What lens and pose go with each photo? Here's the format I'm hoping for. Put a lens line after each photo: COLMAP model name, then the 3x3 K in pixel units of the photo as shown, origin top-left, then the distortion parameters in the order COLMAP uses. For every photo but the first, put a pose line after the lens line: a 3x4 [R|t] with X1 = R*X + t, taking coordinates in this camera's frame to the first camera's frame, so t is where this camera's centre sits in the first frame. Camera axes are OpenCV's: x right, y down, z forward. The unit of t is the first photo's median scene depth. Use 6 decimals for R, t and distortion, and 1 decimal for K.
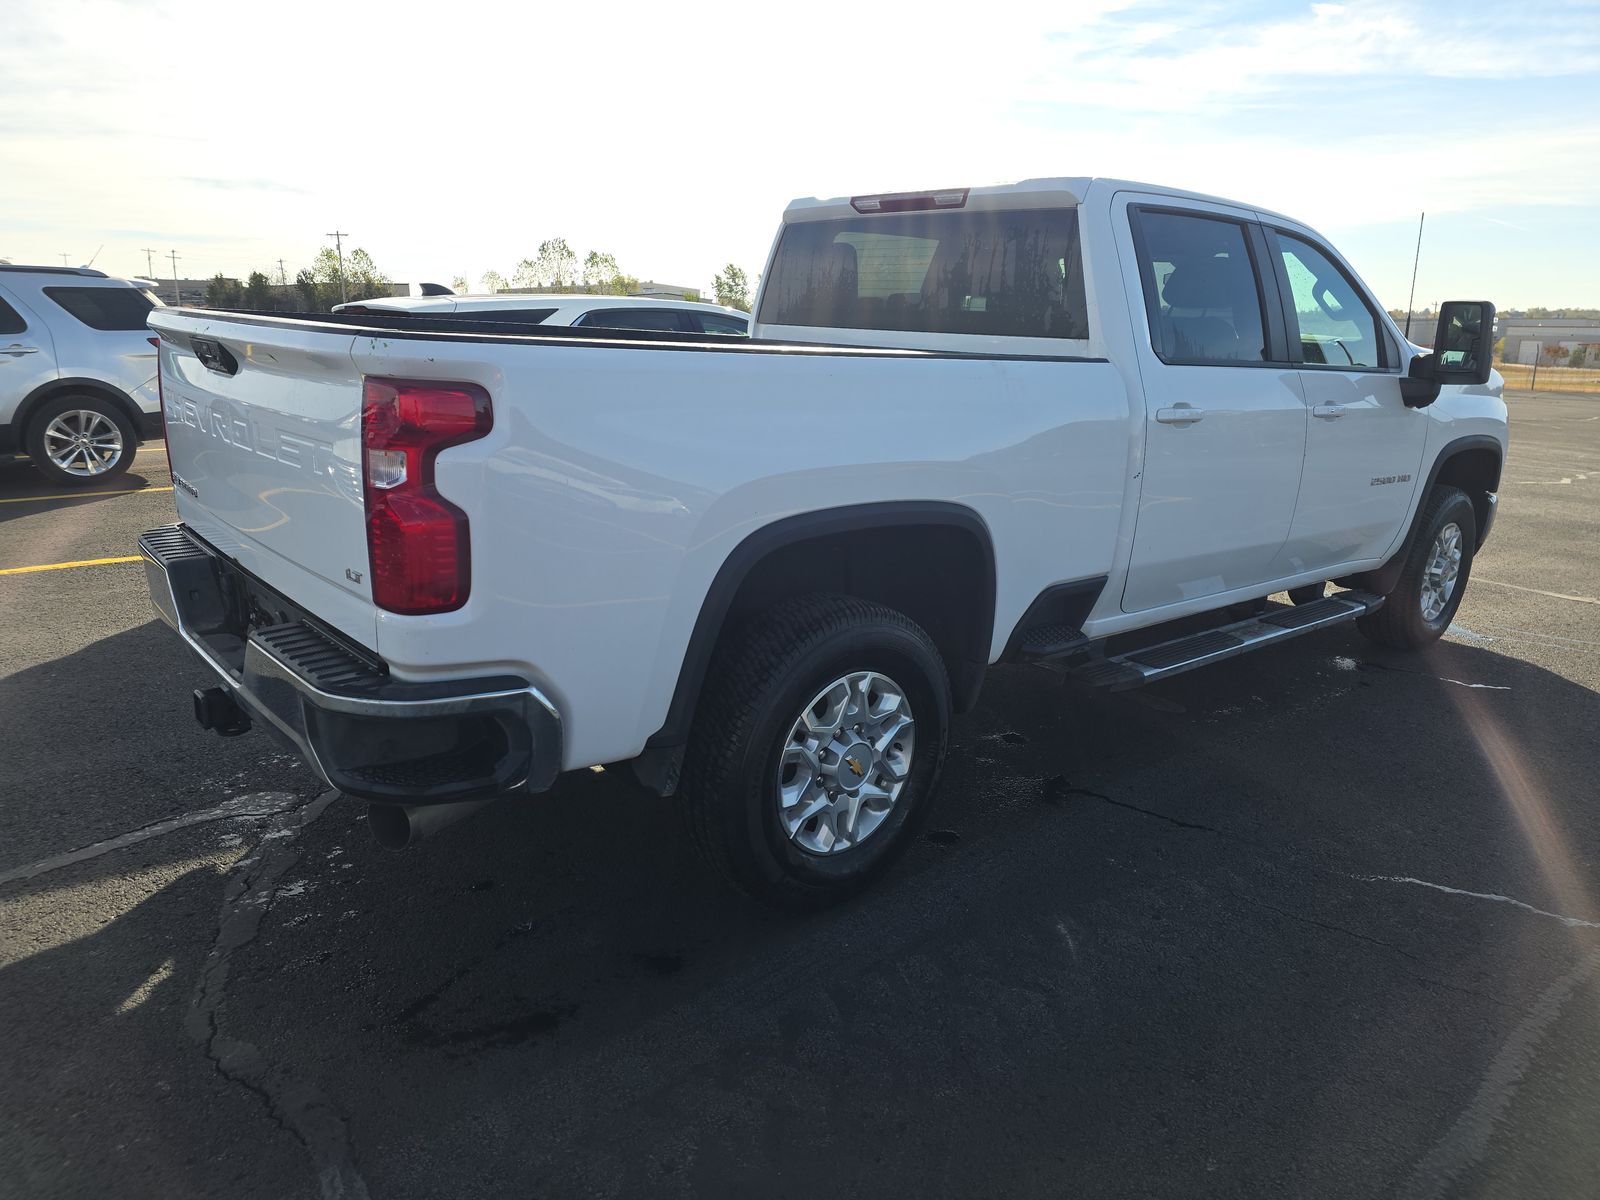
lens RADIAL K [[1047.5, 0, 800.1], [0, 1047.5, 603.3], [0, 0, 1]] dist [0.050582, -0.051086]
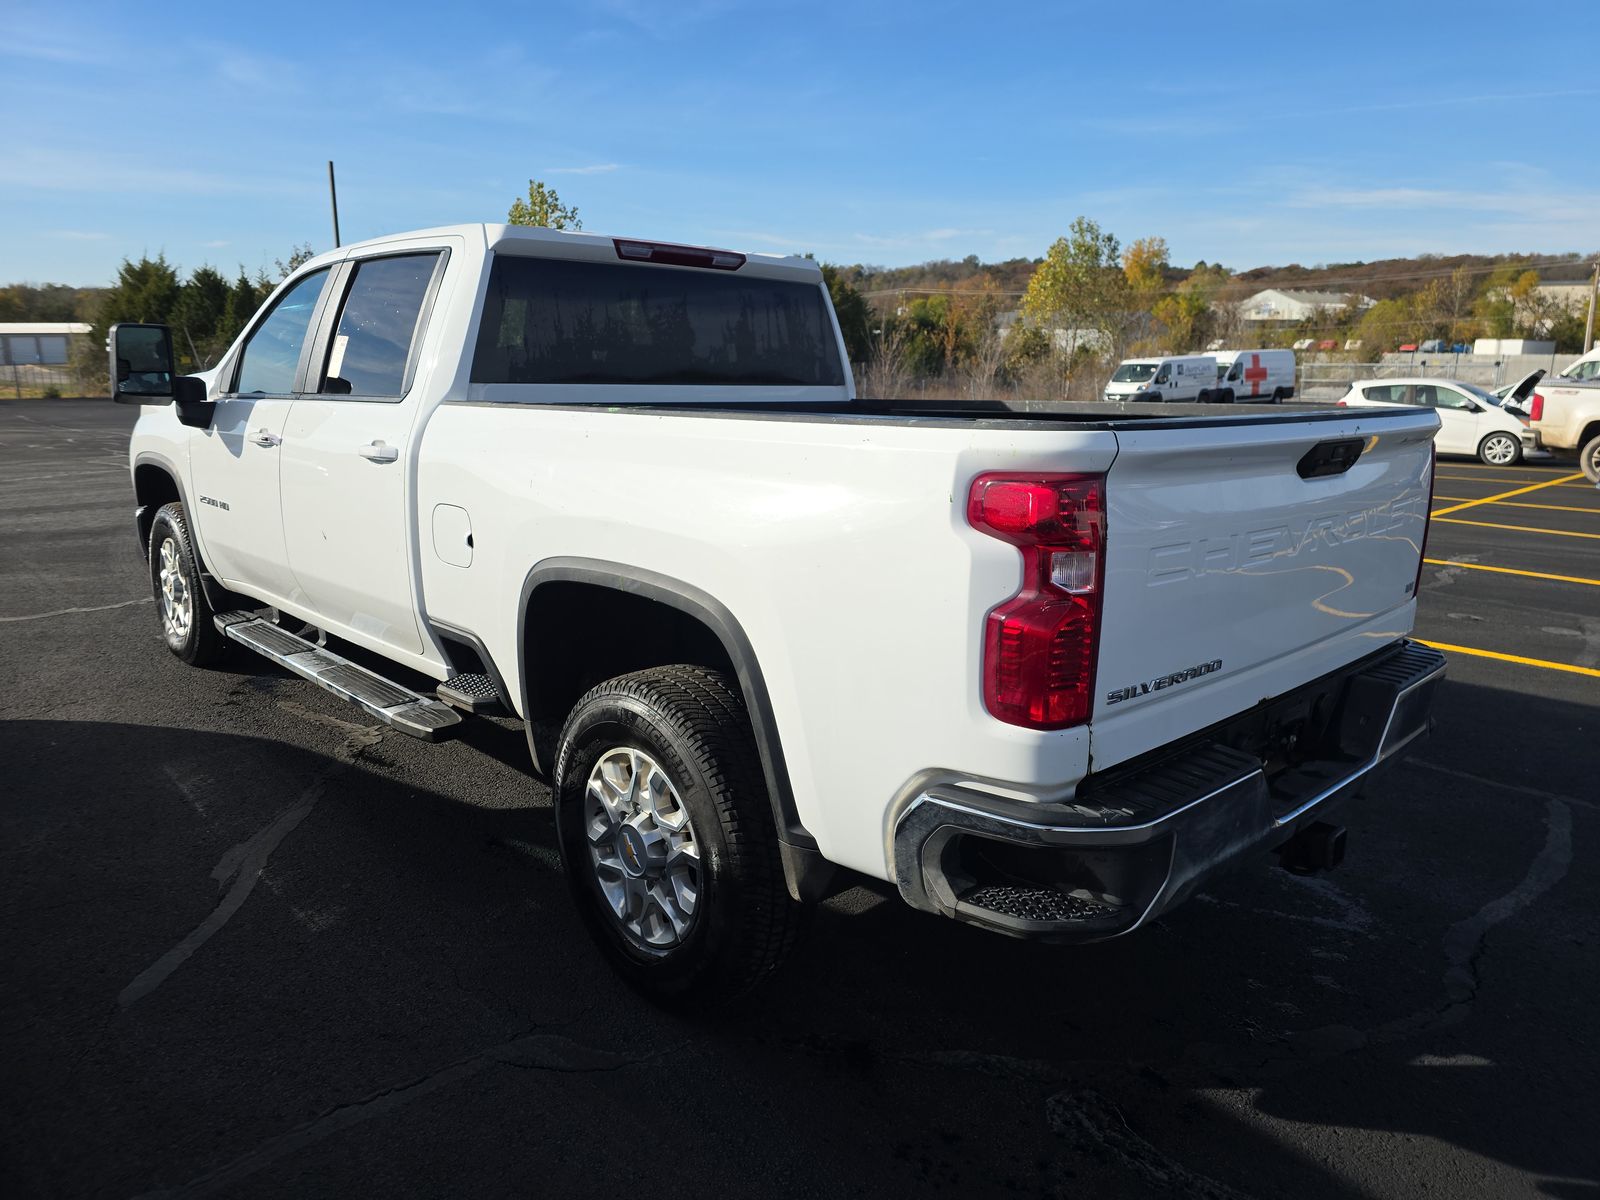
lens RADIAL K [[1086.4, 0, 800.0], [0, 1086.4, 600.0], [0, 0, 1]] dist [-0.004304, 0.002201]
pose [[-0.039302, -0.244216, 0.968924, -1.023771], [0.244619, 0.937816, 0.246297, -0.321570], [-0.968822, 0.246697, 0.022882, 1.008679]]
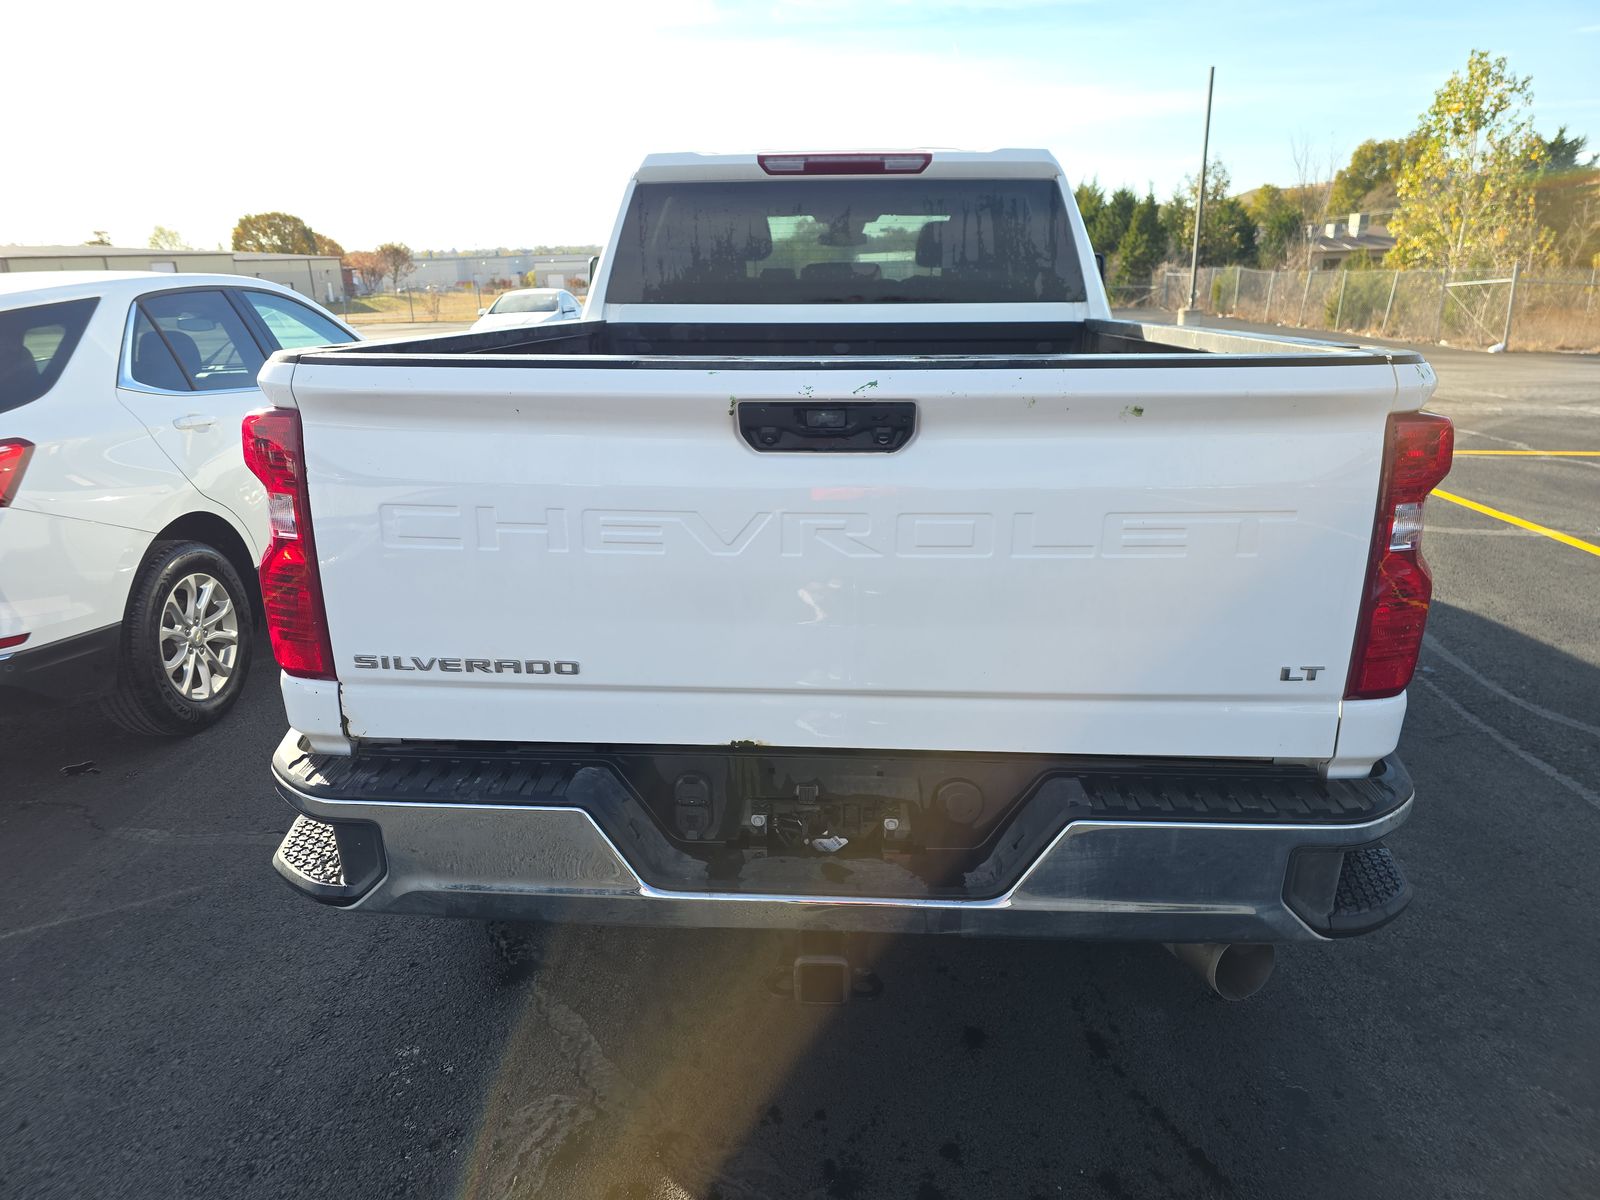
lens RADIAL K [[1047.5, 0, 800.1], [0, 1047.5, 603.3], [0, 0, 1]] dist [0.050582, -0.051086]
pose [[0.706830, -0.249316, 0.661992, -0.678365], [0.217918, 0.967063, 0.131533, -0.145545], [-0.672981, 0.051289, 0.737879, 0.381020]]
